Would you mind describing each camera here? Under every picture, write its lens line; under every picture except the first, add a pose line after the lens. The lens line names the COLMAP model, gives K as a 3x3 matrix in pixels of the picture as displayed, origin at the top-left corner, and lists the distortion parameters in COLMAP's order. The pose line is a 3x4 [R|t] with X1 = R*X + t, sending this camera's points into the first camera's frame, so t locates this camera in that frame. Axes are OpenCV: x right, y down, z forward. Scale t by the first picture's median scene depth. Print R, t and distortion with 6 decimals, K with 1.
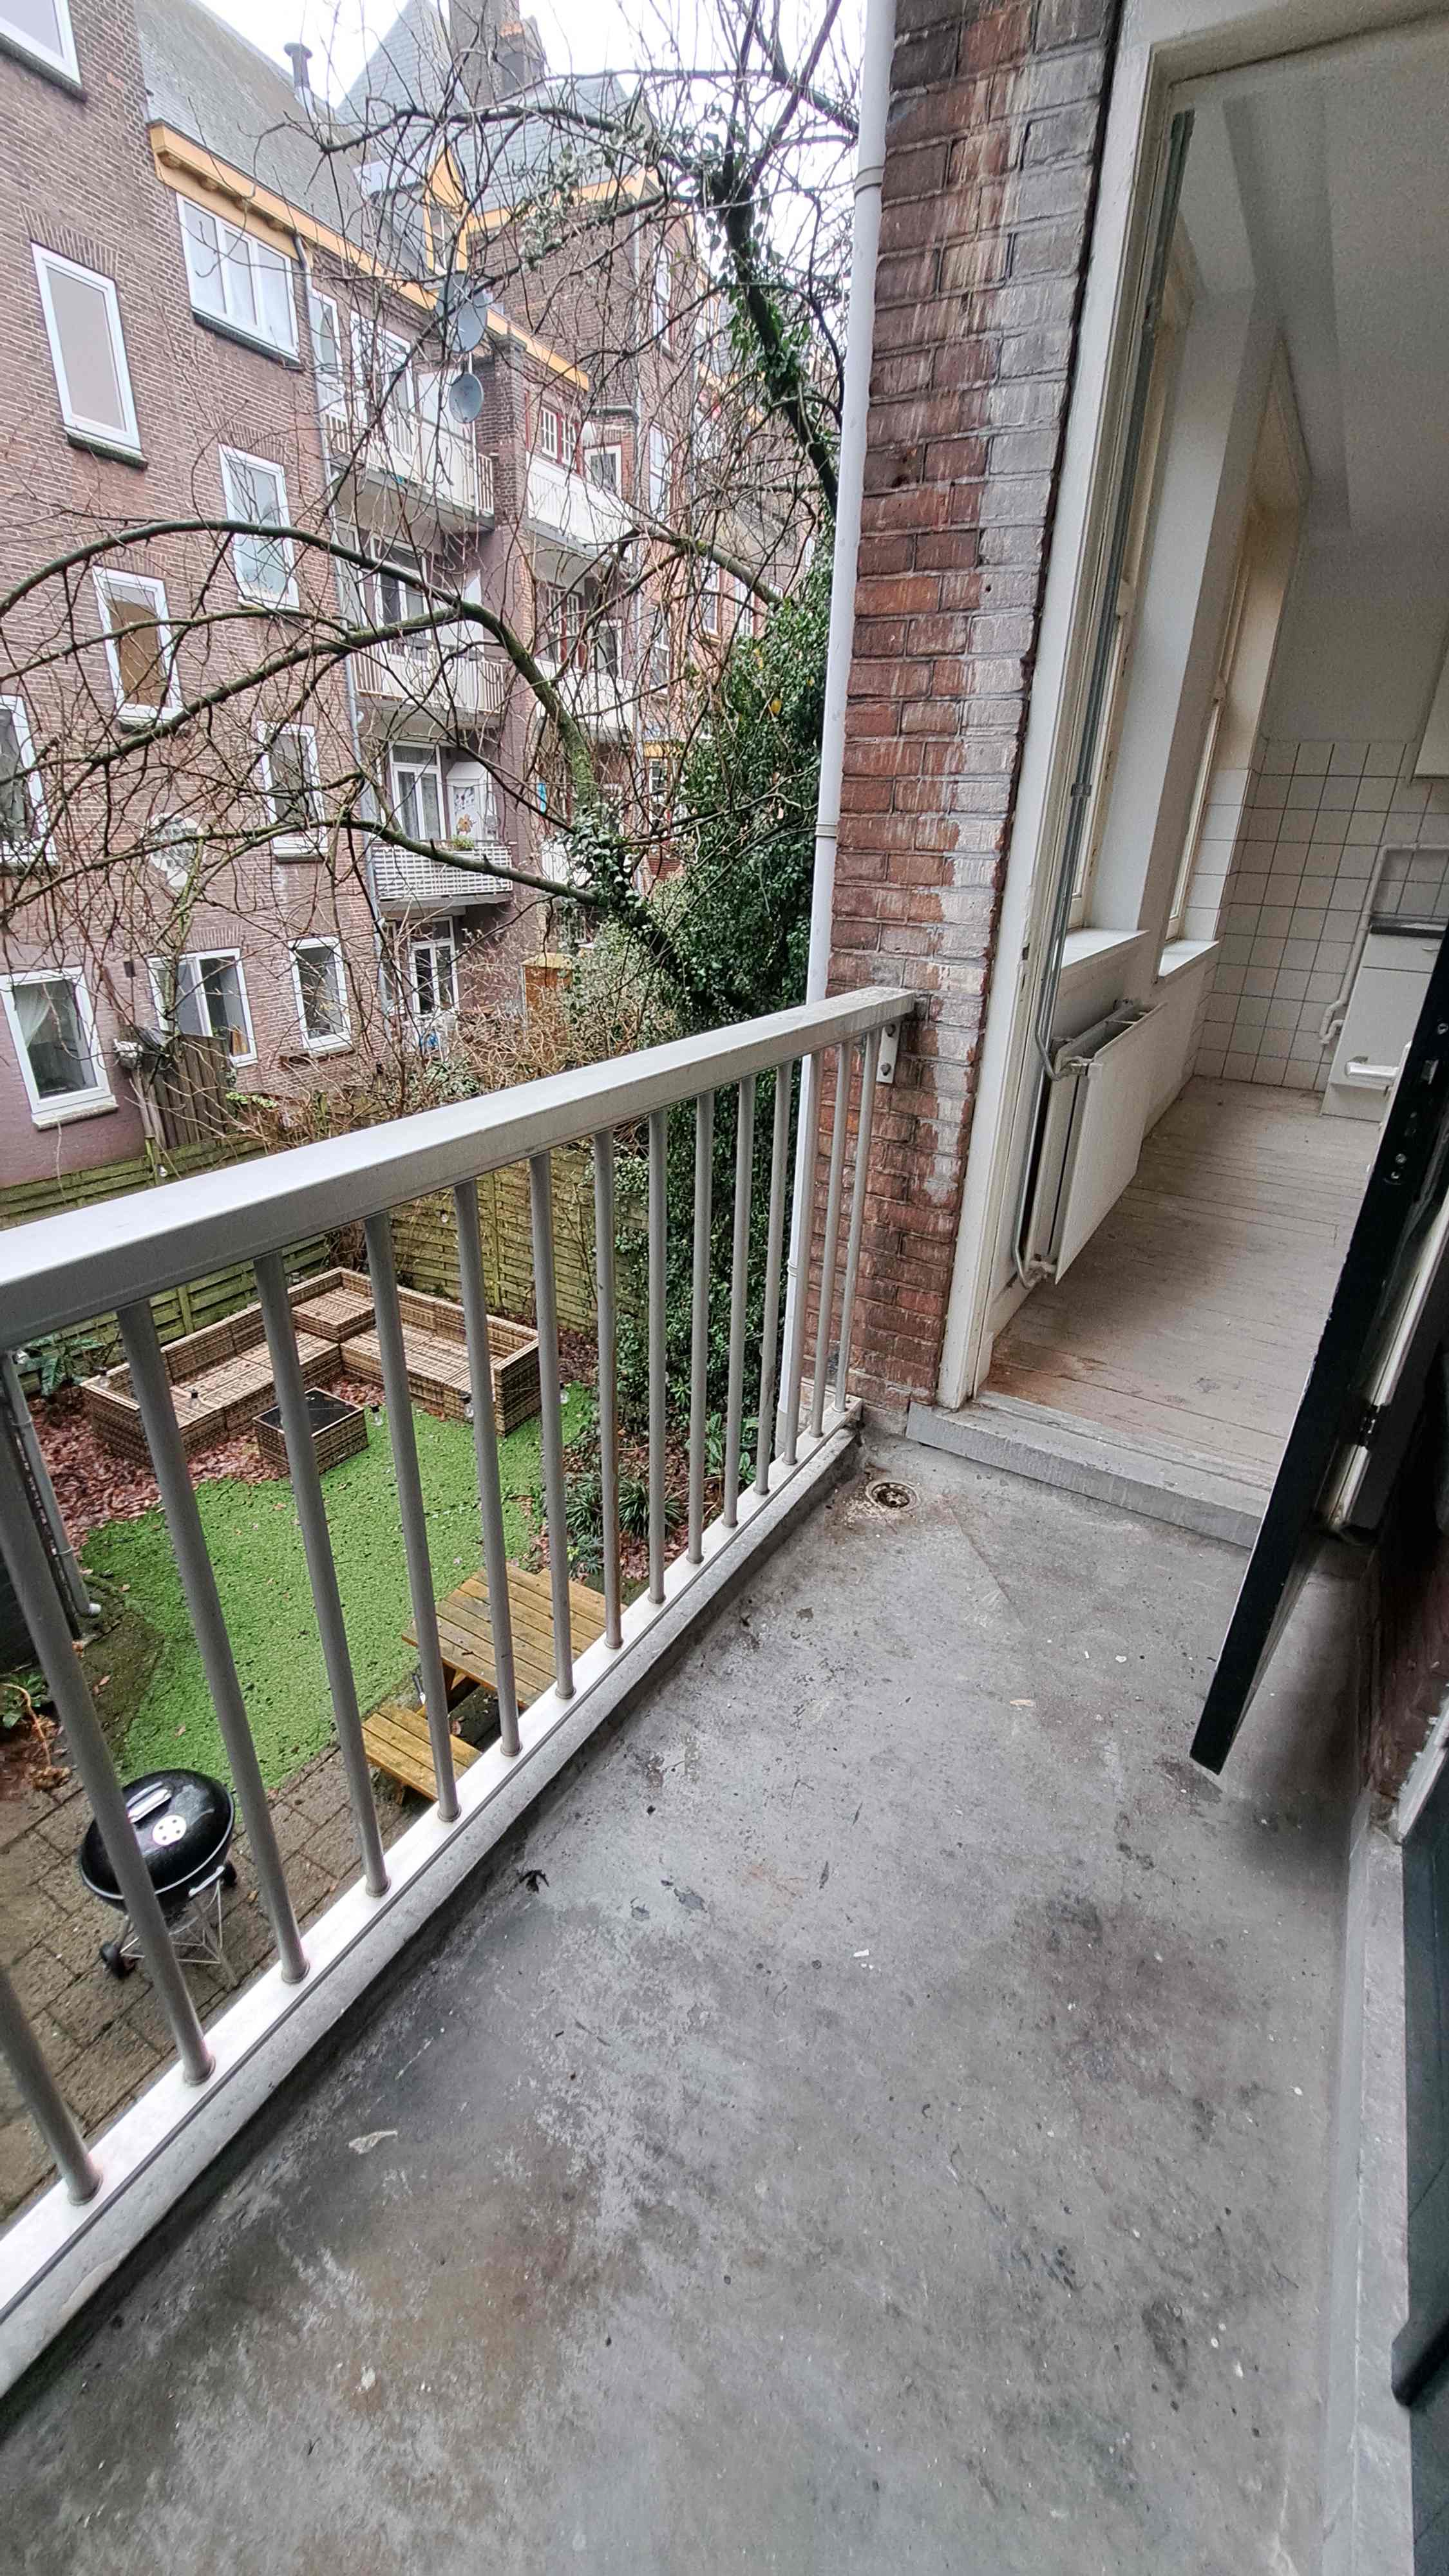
lens RADIAL K [[1030.8, 0, 726.8], [0, 1030.8, 1288.6], [0, 0, 1]] dist [-0.016529, -0.000194]
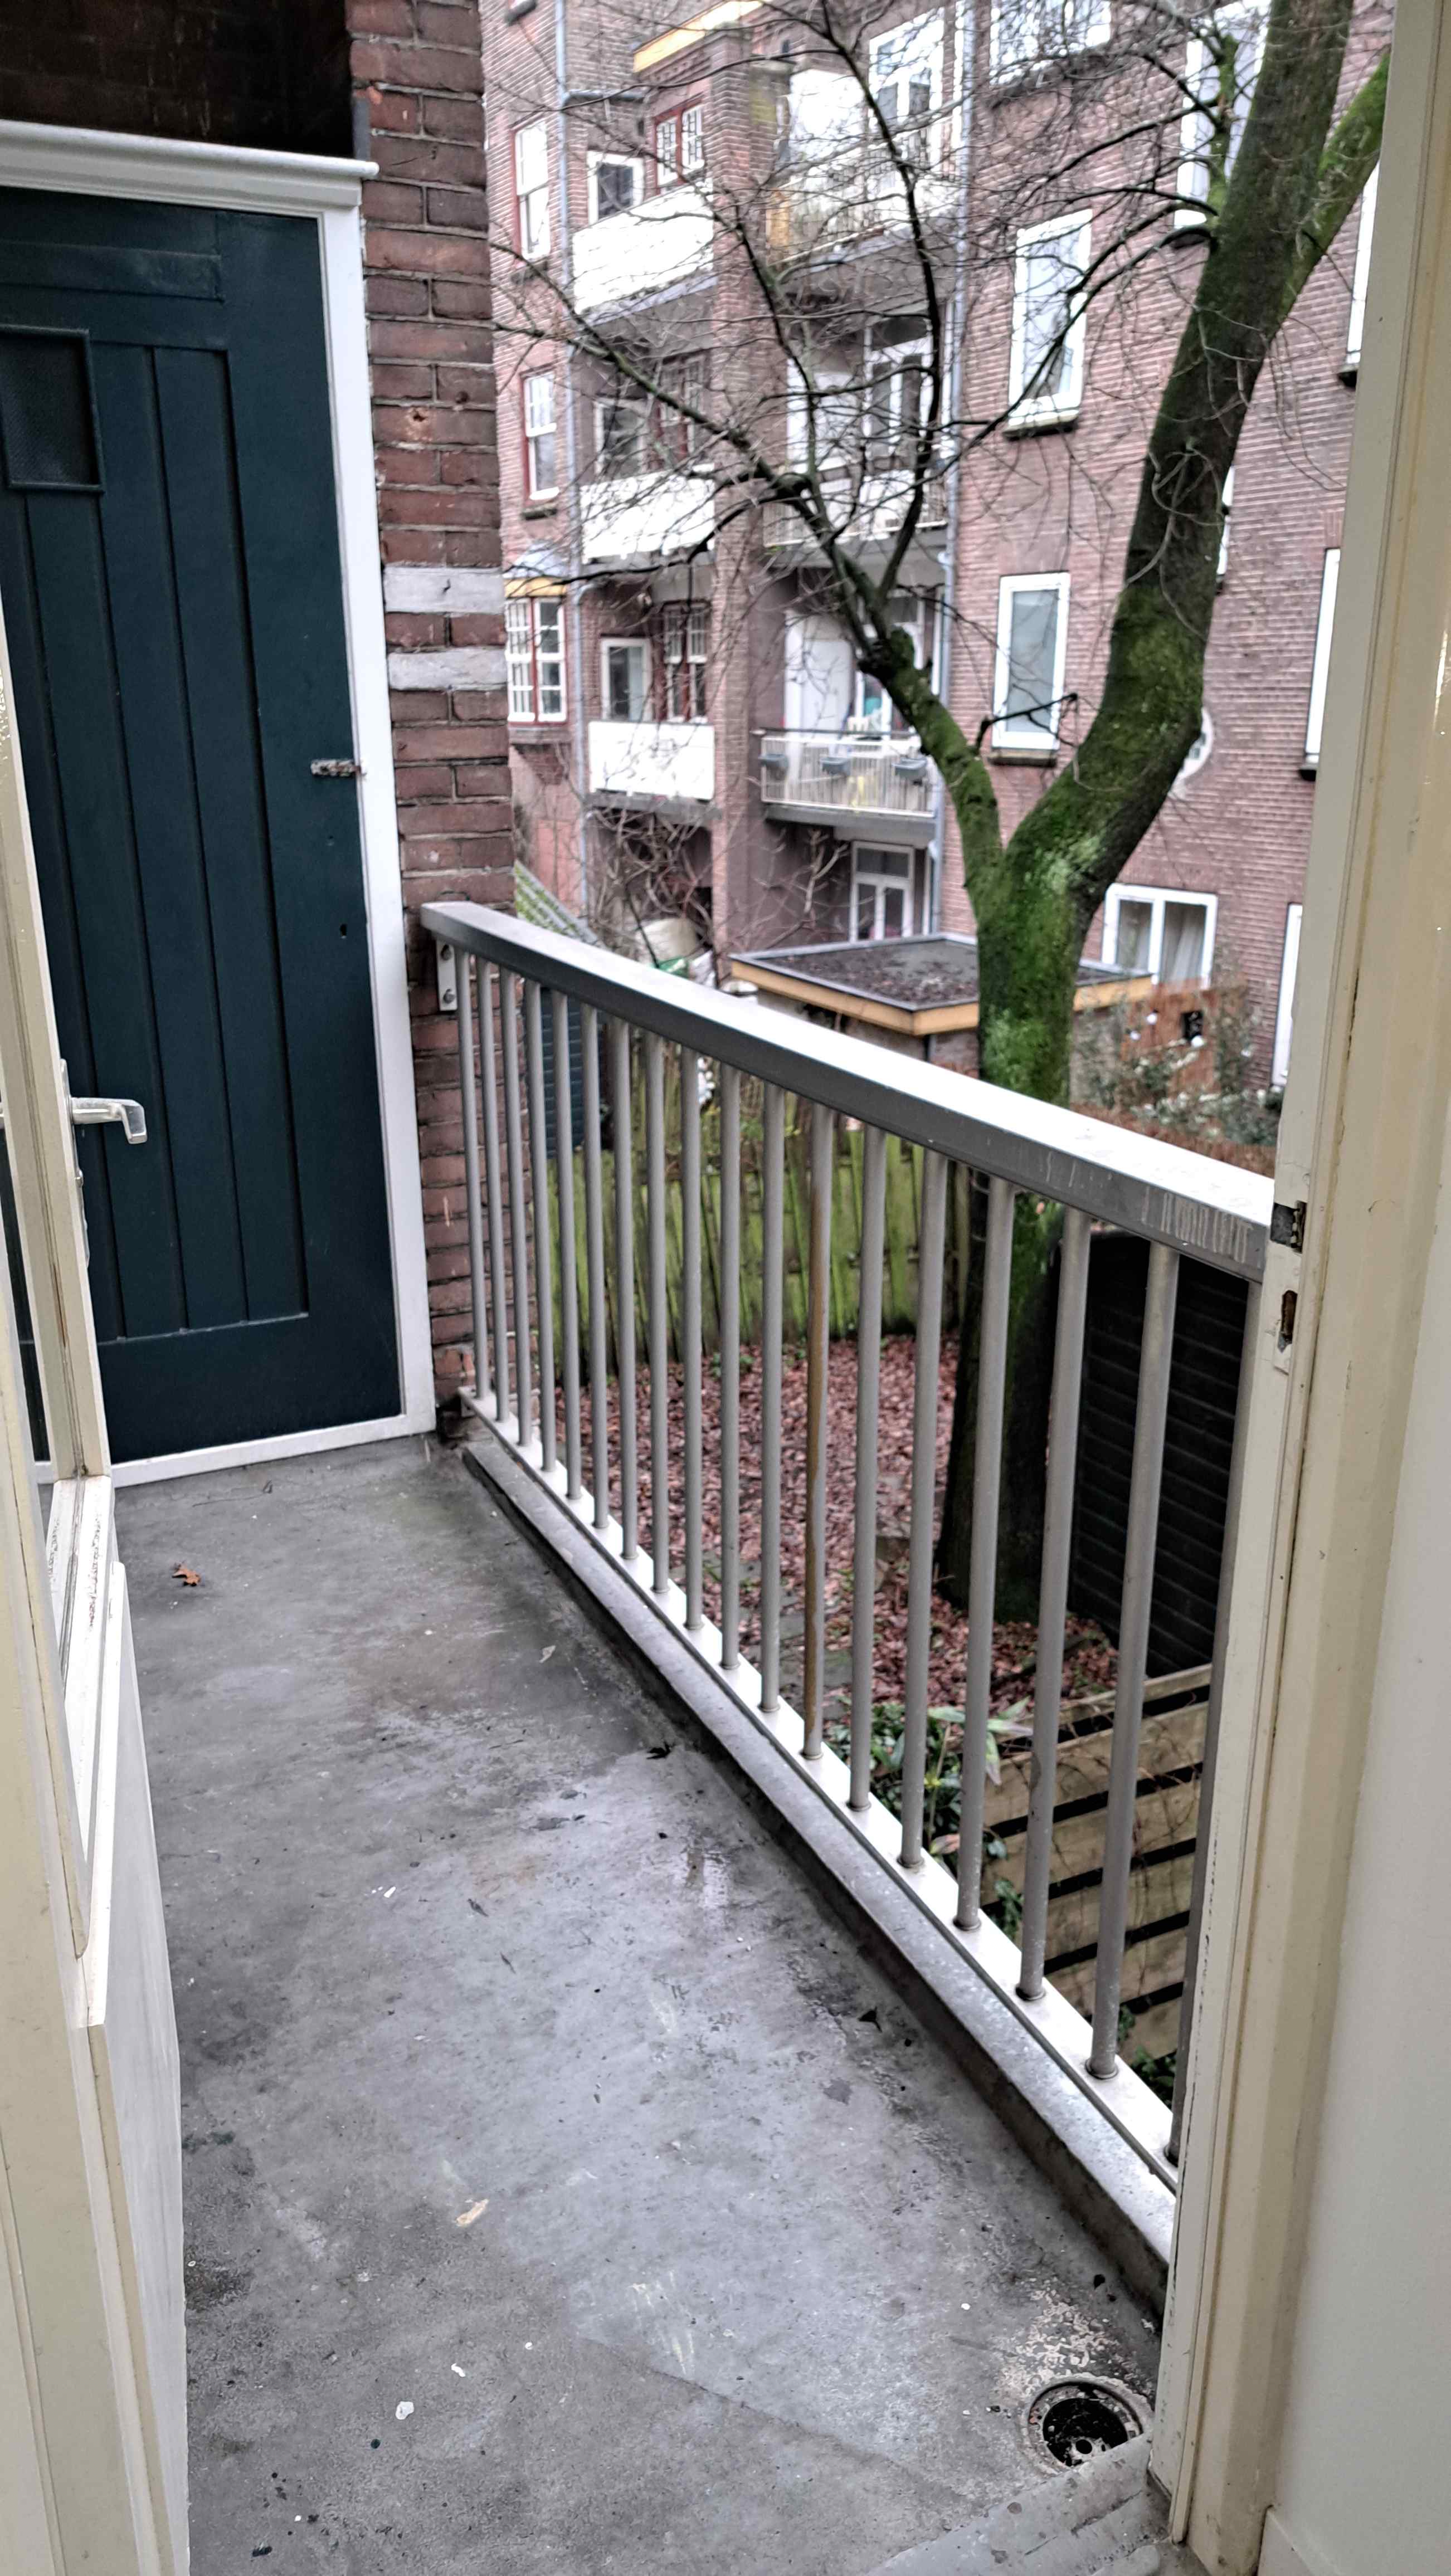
lens RADIAL K [[1817.5, 0, 725.5], [0, 1817.5, 1290.1], [0, 0, 1]] dist [0.004646, 0.000452]
pose [[-0.560652, 0.234589, -0.794127, 1.097208], [-0.368571, 0.788092, 0.493017, -0.698319], [0.741502, 0.569103, -0.355383, 1.418075]]
